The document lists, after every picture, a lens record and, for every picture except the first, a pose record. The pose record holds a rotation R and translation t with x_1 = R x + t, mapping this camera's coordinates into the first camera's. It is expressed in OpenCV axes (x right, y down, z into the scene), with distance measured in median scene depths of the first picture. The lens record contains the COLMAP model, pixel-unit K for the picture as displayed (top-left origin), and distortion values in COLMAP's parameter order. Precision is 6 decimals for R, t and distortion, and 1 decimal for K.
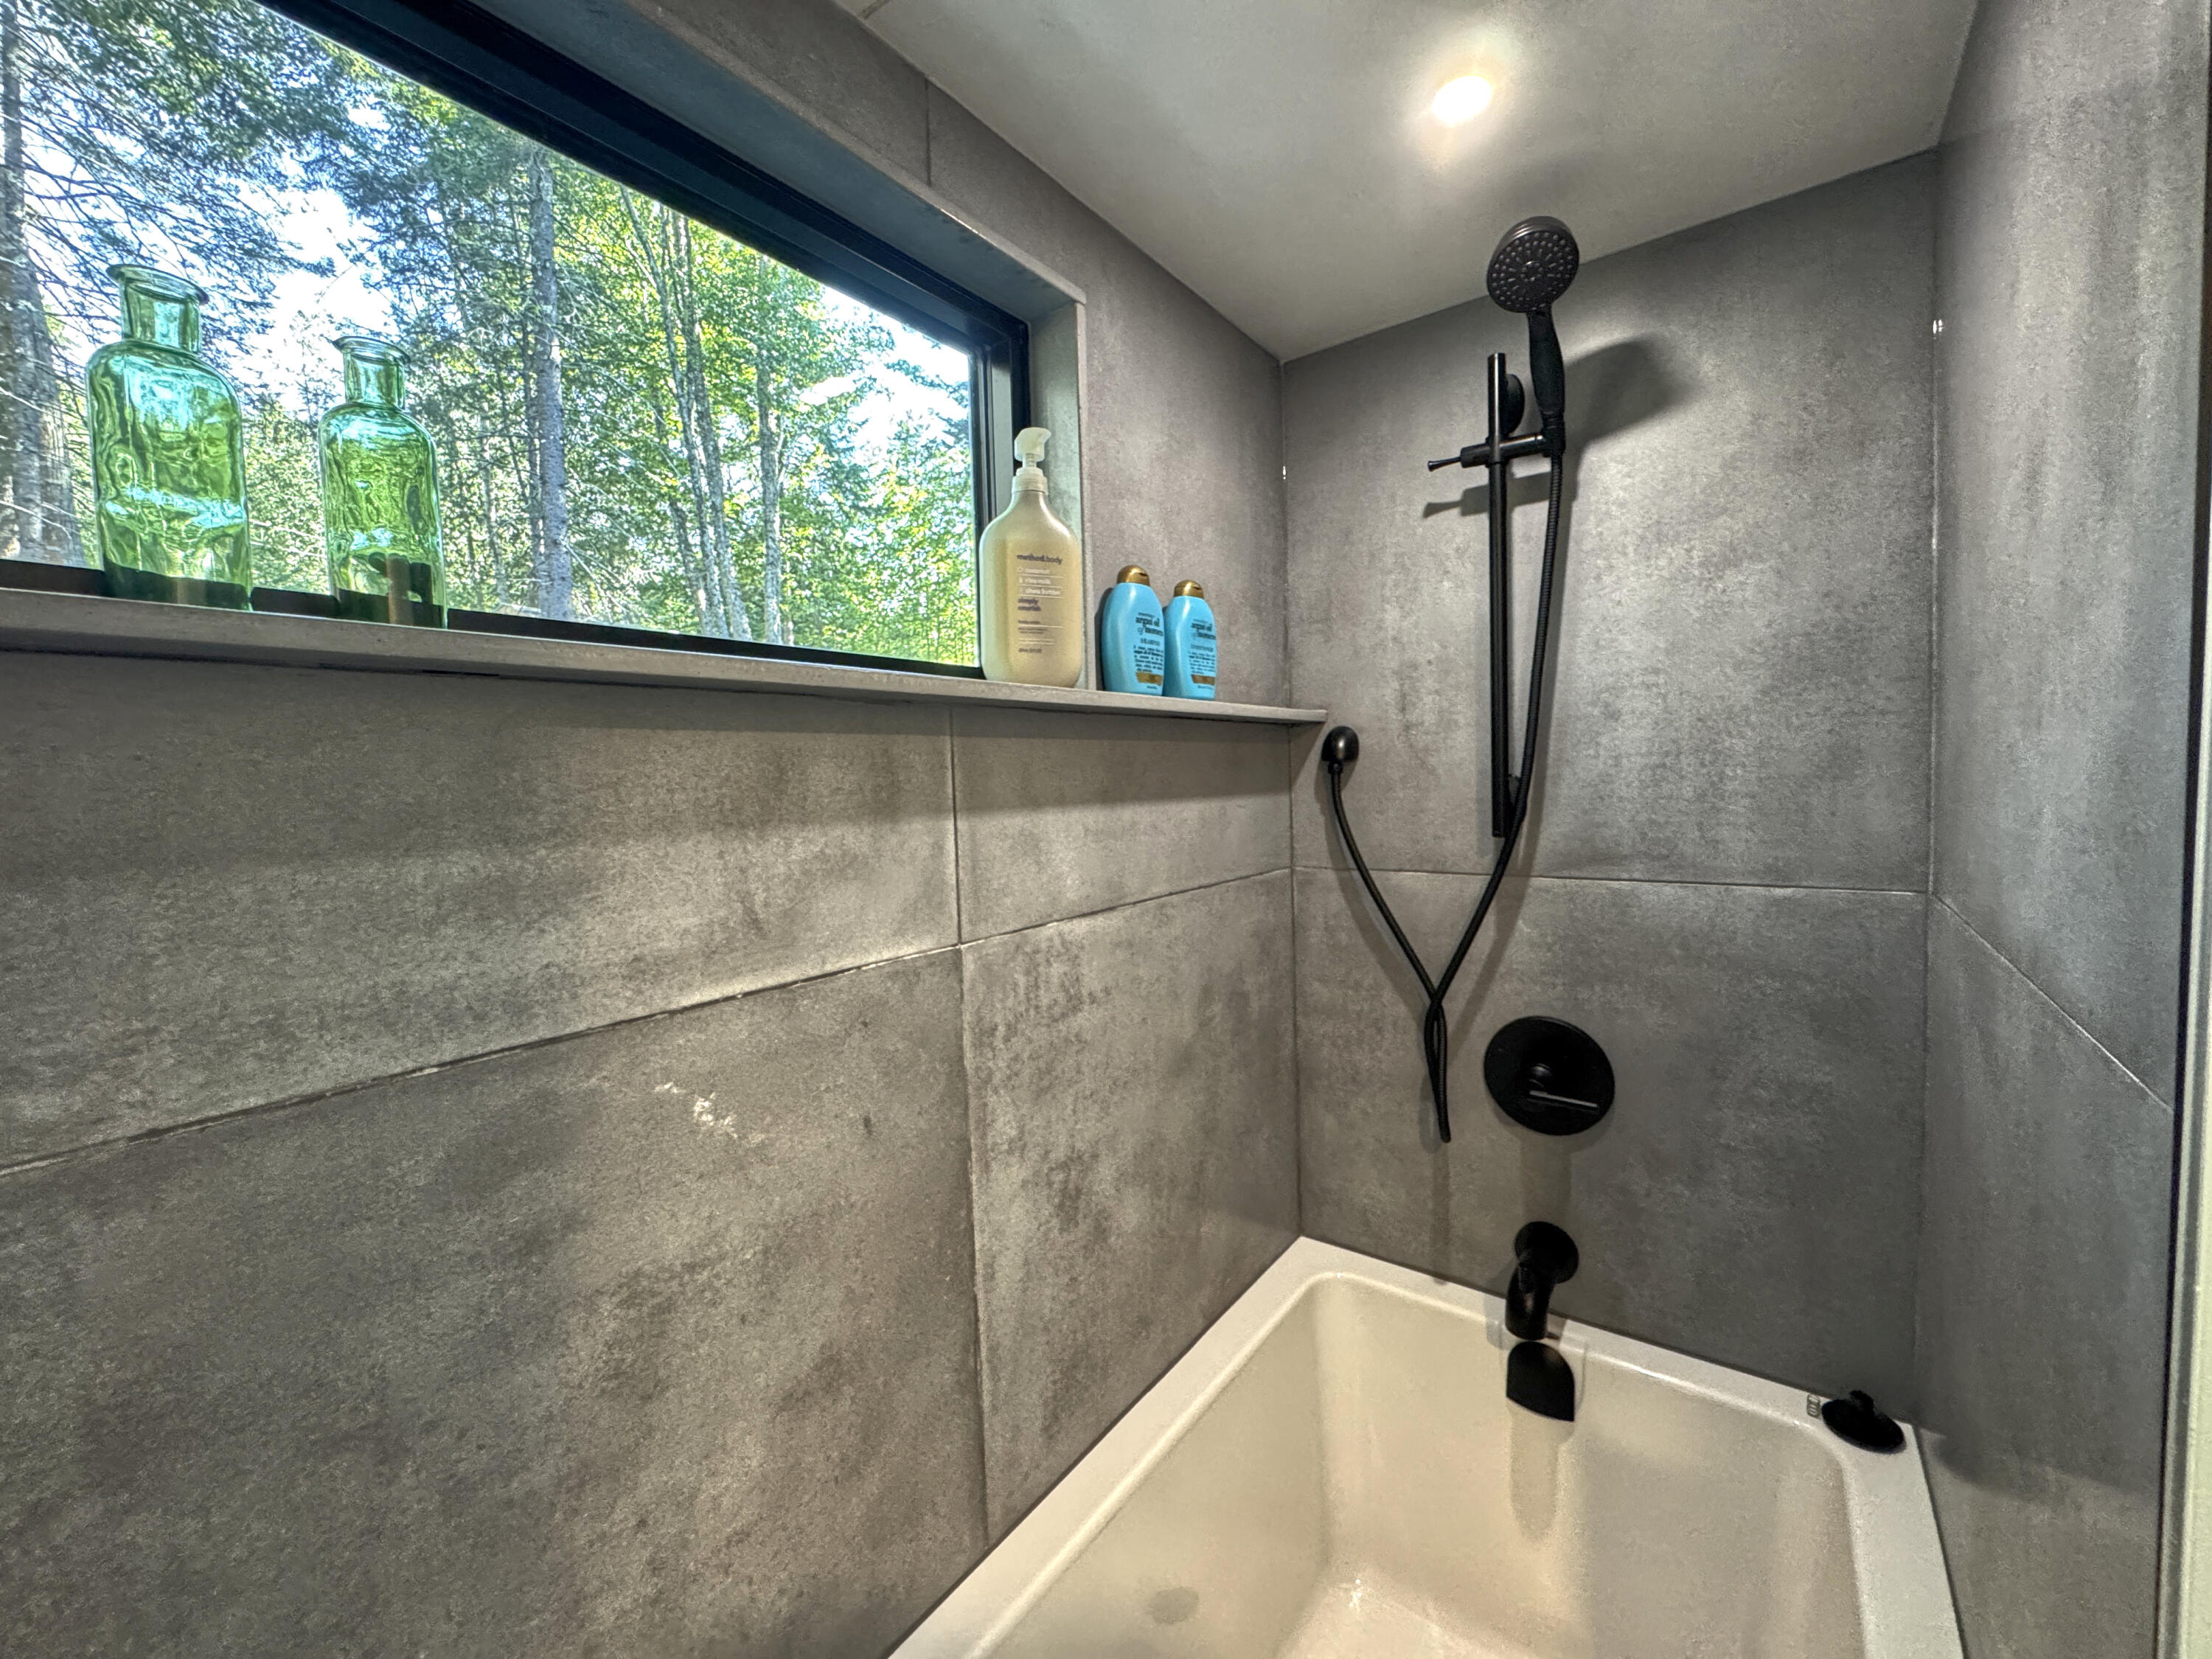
lens RADIAL K [[879.1, 0, 1108.2], [0, 879.1, 824.6], [0, 0, 1]] dist [-0.002546, -0.000229]
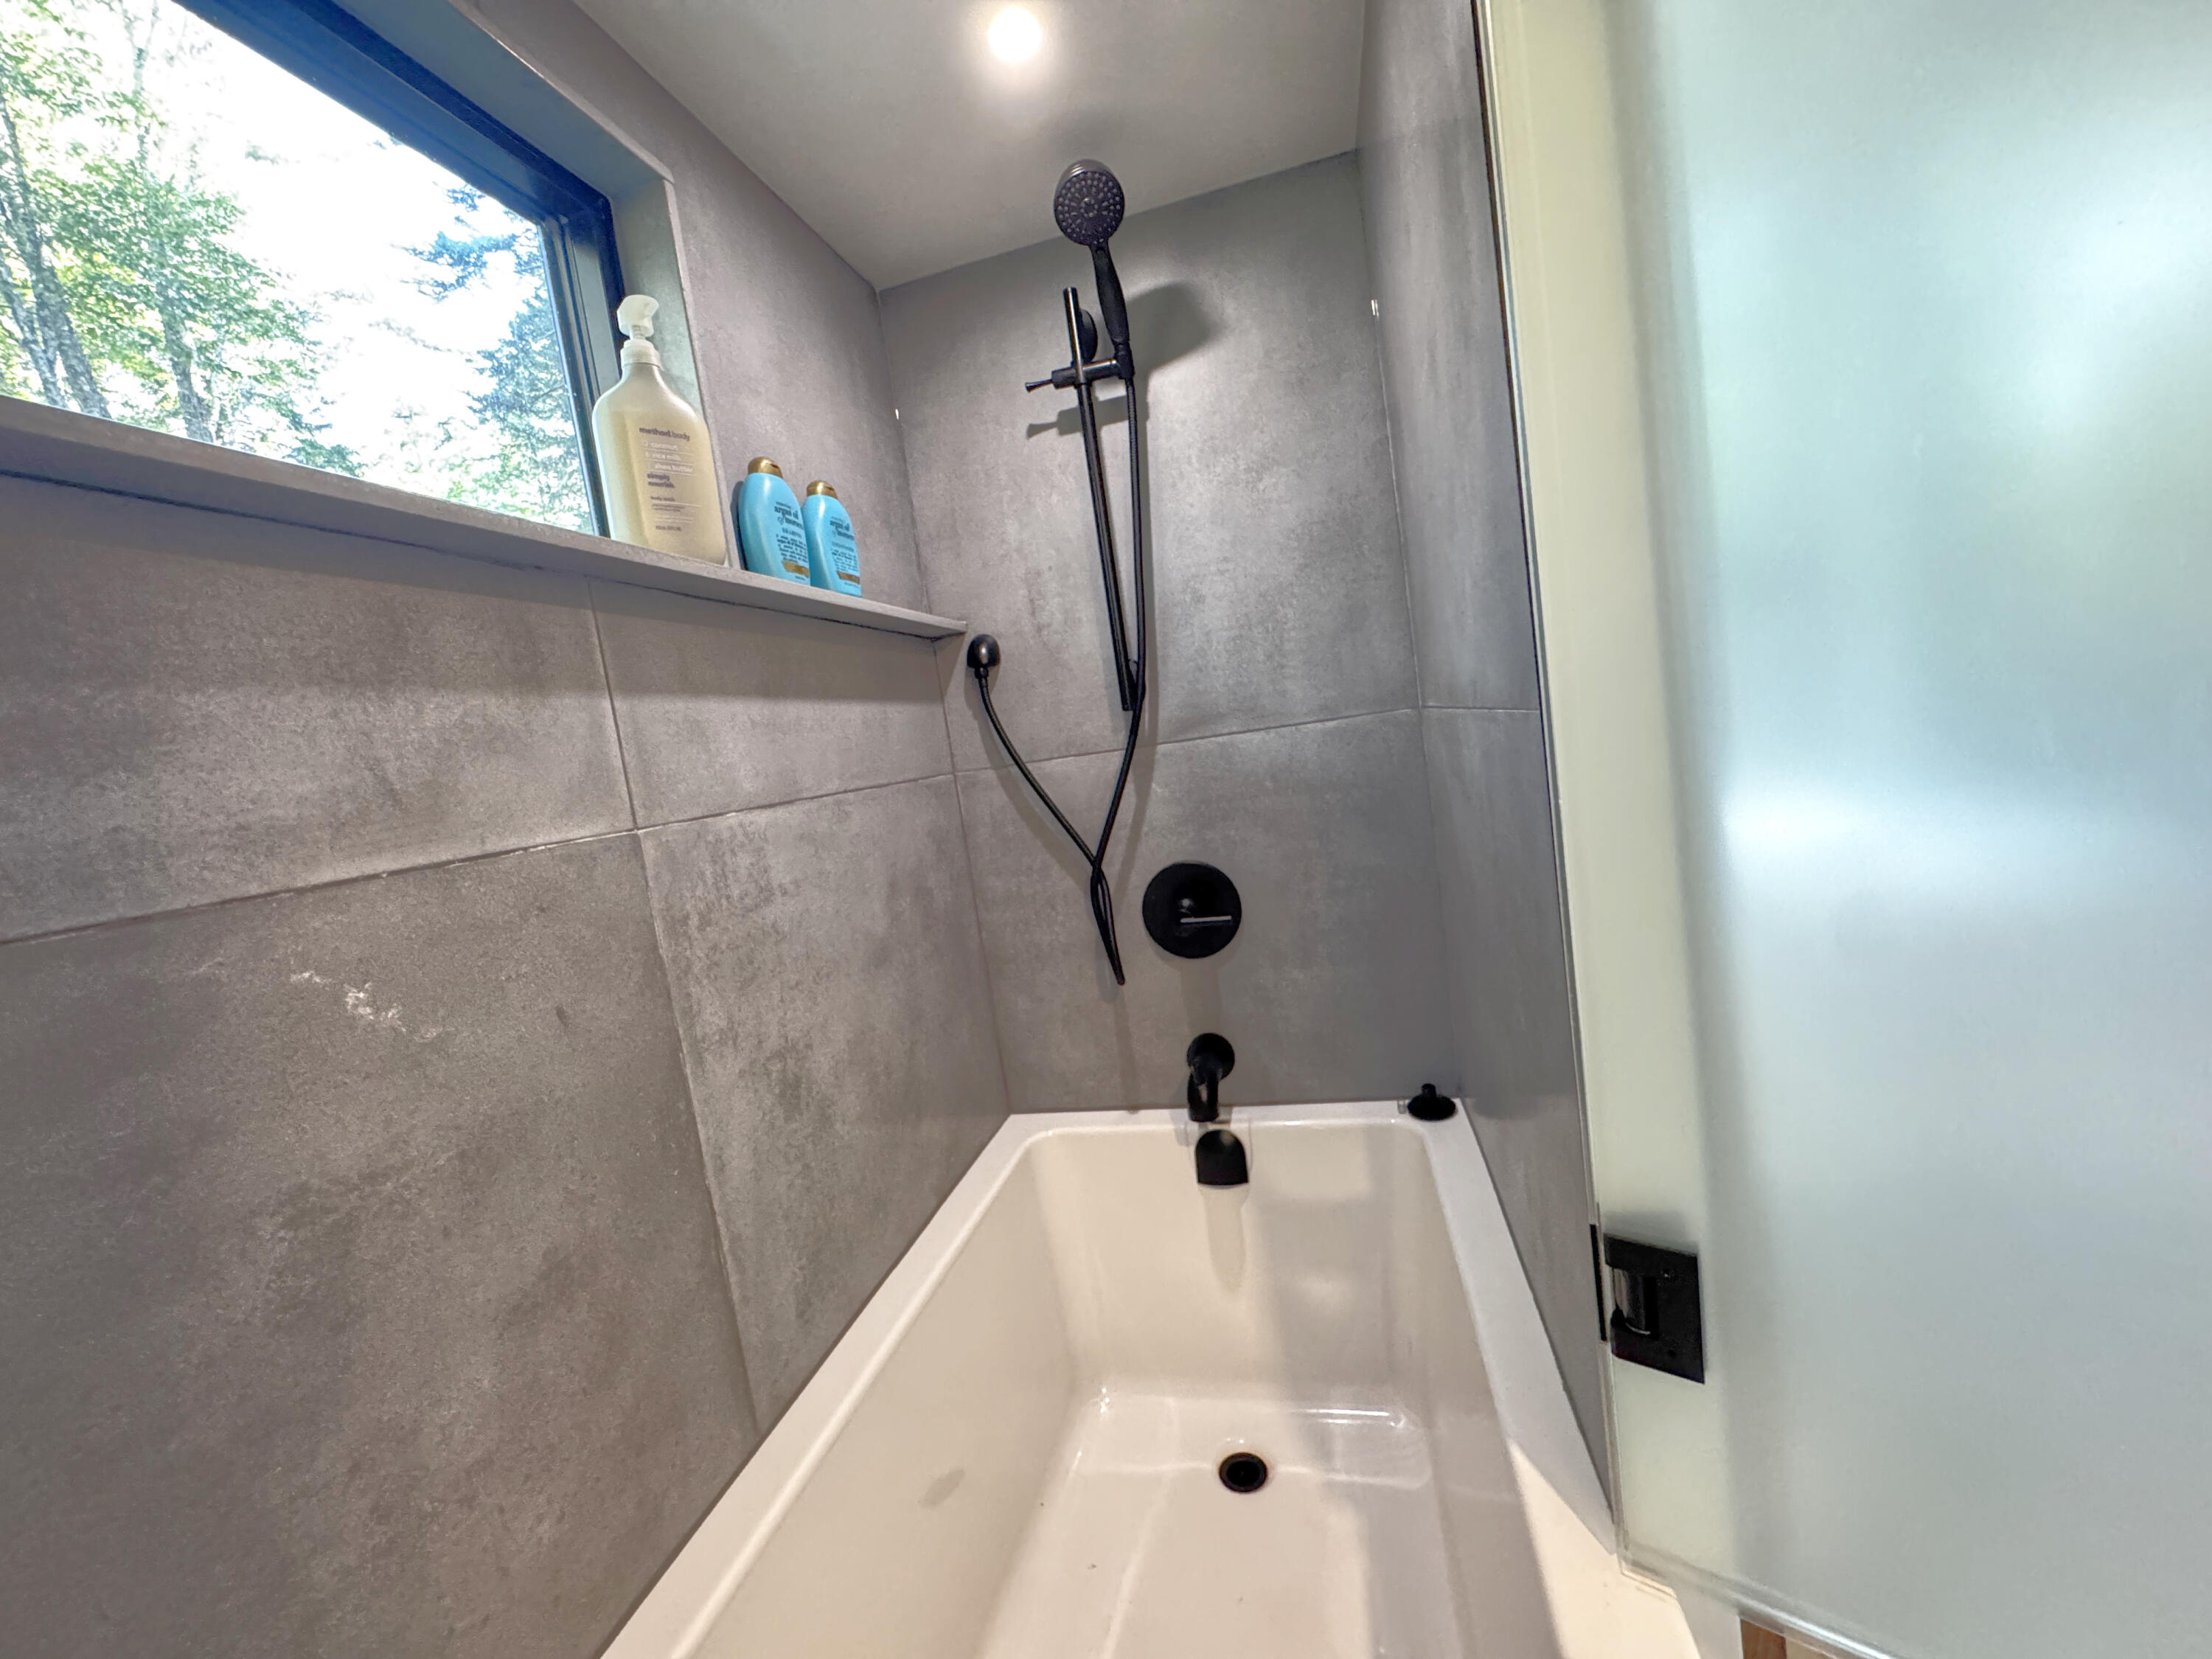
lens RADIAL K [[879.1, 0, 1100.8], [0, 879.1, 826.1], [0, 0, 1]] dist [-0.002546, -0.000229]
pose [[0.914263, -0.137226, 0.381173, -0.058712], [0.135800, 0.990258, 0.030778, 0.143088], [-0.381683, 0.023625, 0.923991, -0.063274]]
